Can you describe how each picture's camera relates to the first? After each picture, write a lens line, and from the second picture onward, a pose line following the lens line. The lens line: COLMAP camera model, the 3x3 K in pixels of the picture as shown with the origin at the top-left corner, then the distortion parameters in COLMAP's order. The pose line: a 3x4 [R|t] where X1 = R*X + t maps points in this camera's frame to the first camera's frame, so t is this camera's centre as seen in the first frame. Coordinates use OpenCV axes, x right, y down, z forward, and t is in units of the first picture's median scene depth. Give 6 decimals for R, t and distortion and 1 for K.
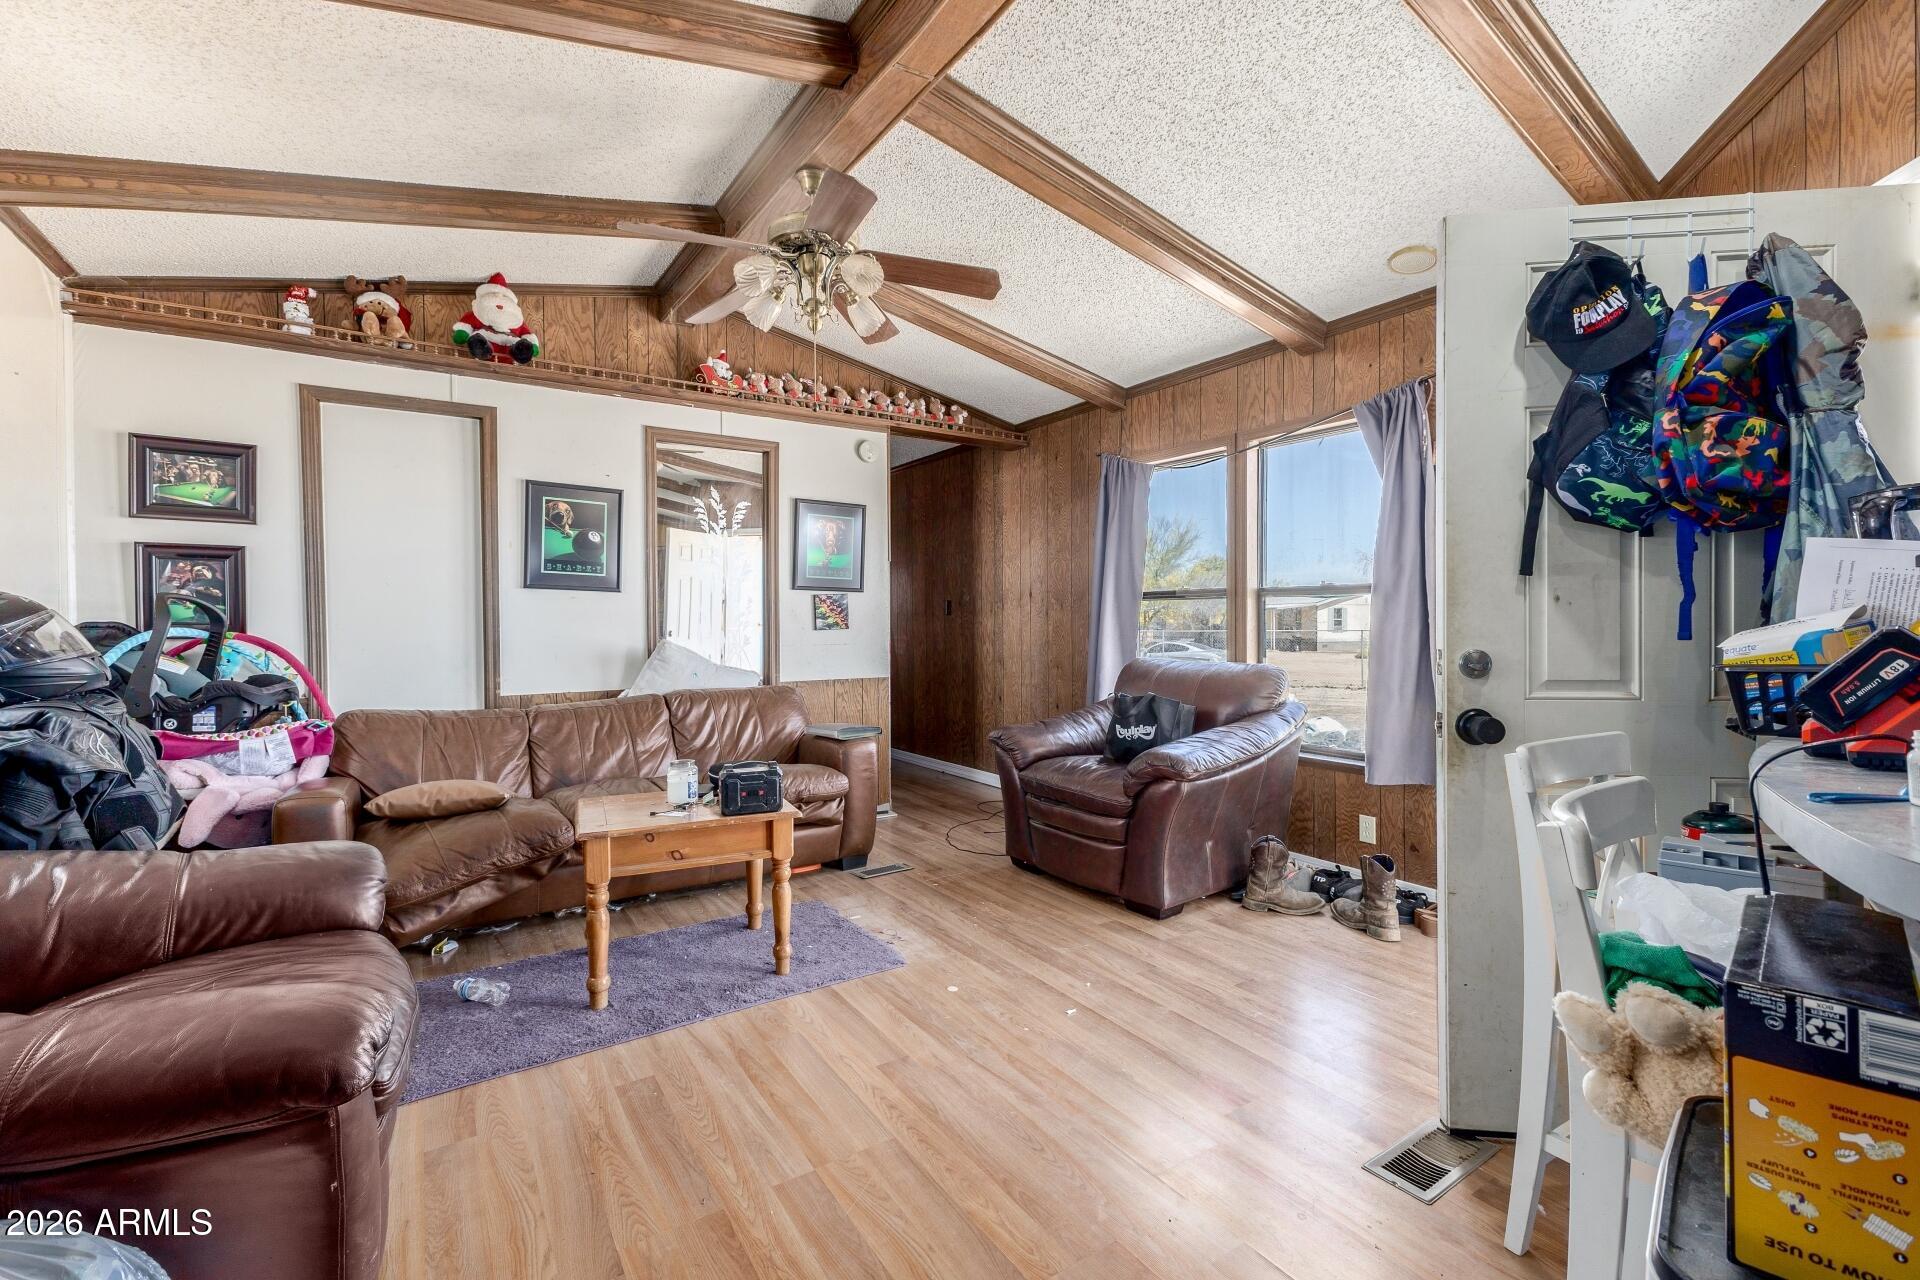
lens RADIAL K [[872.8, 0, 960.0], [0, 872.8, 640.0], [0, 0, 1]] dist [0.000904, 0.000042]
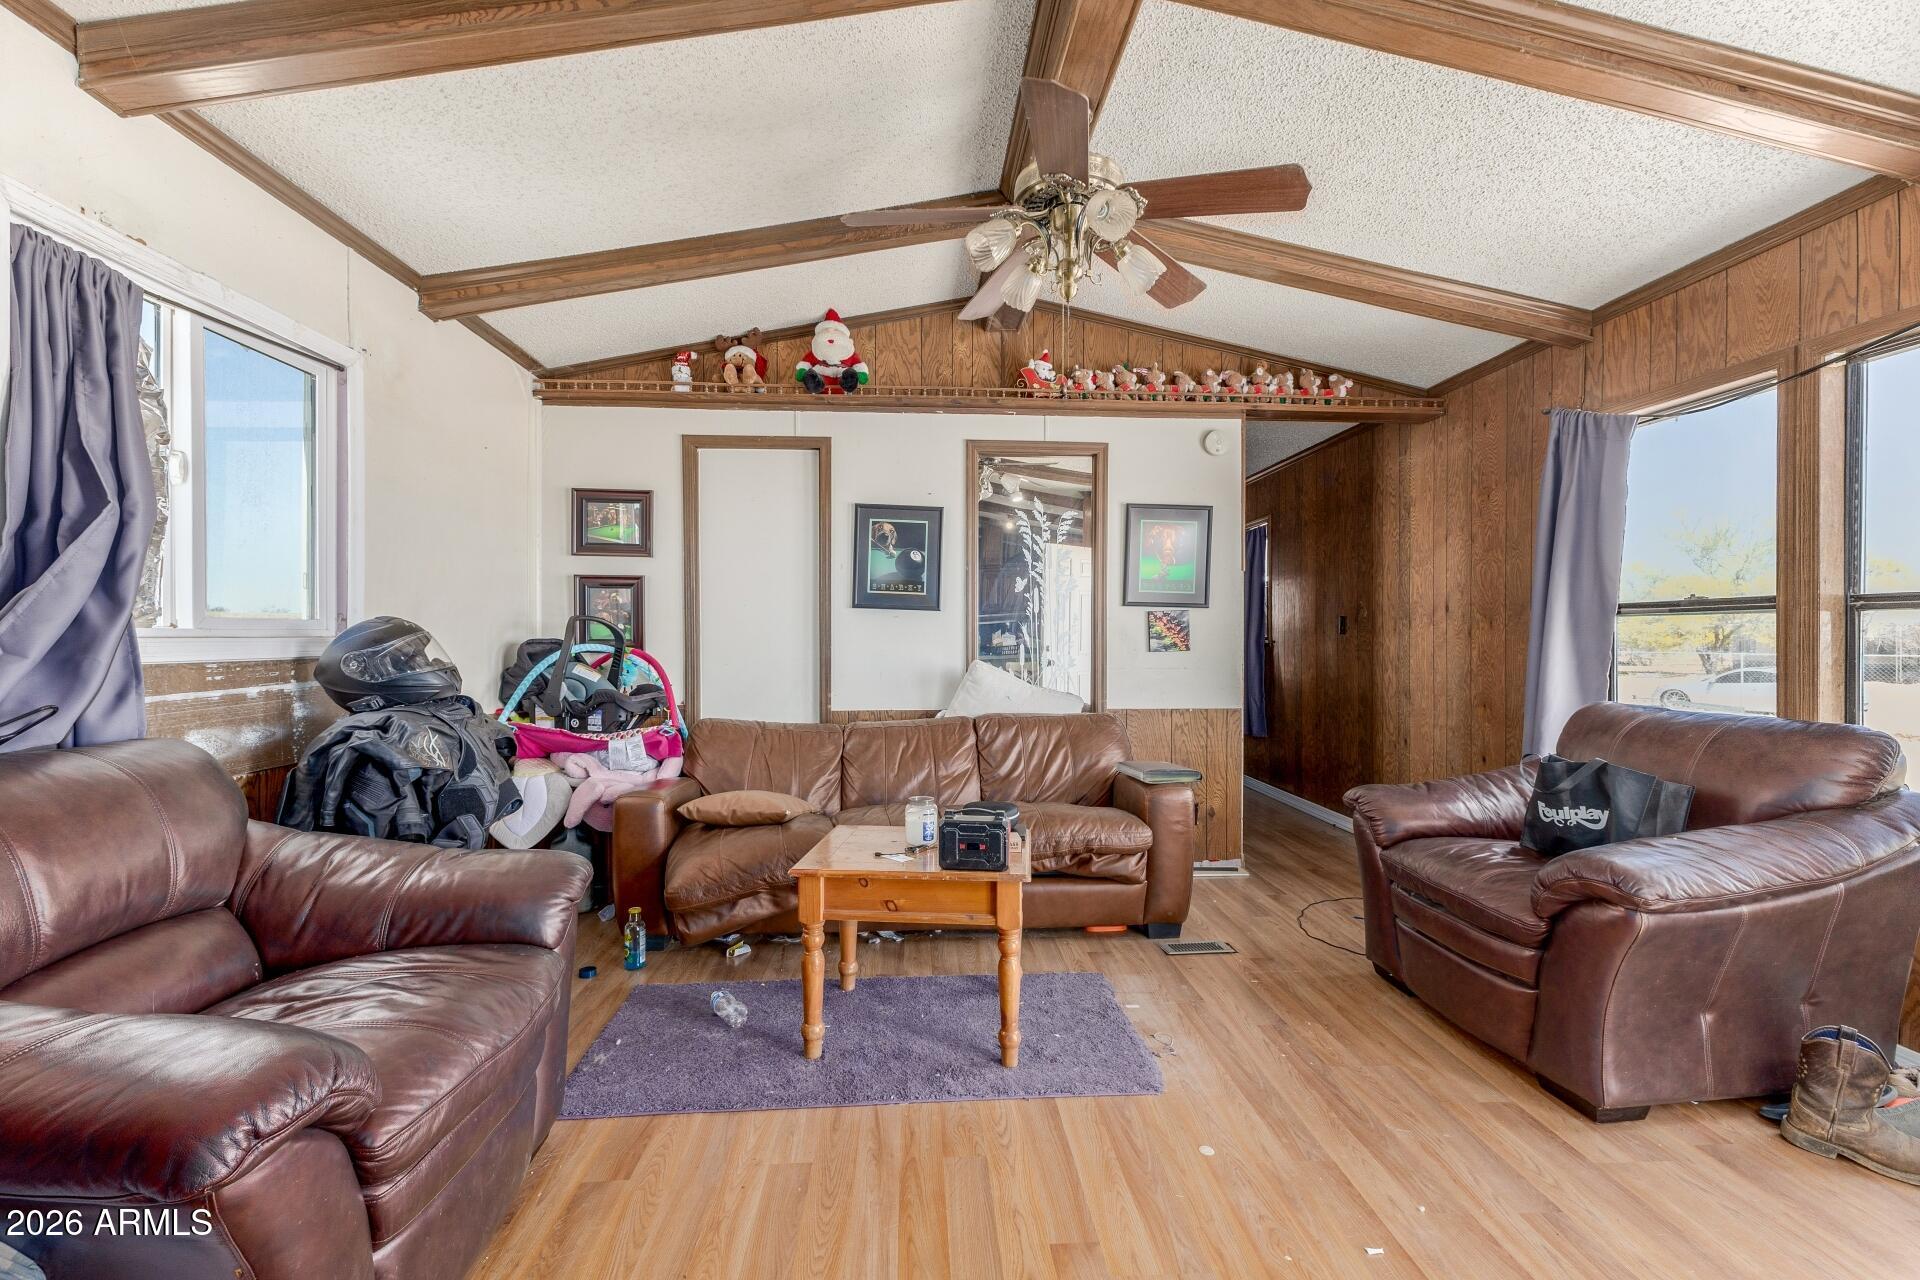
lens RADIAL K [[846.1, 0, 960.0], [0, 846.1, 640.0], [0, 0, 1]] dist [0.008380, -0.003907]
pose [[0.859789, 0.009665, -0.510557, 0.130025], [-0.017084, 0.999806, -0.009844, -0.014000], [0.510363, 0.017186, 0.859787, 0.206524]]
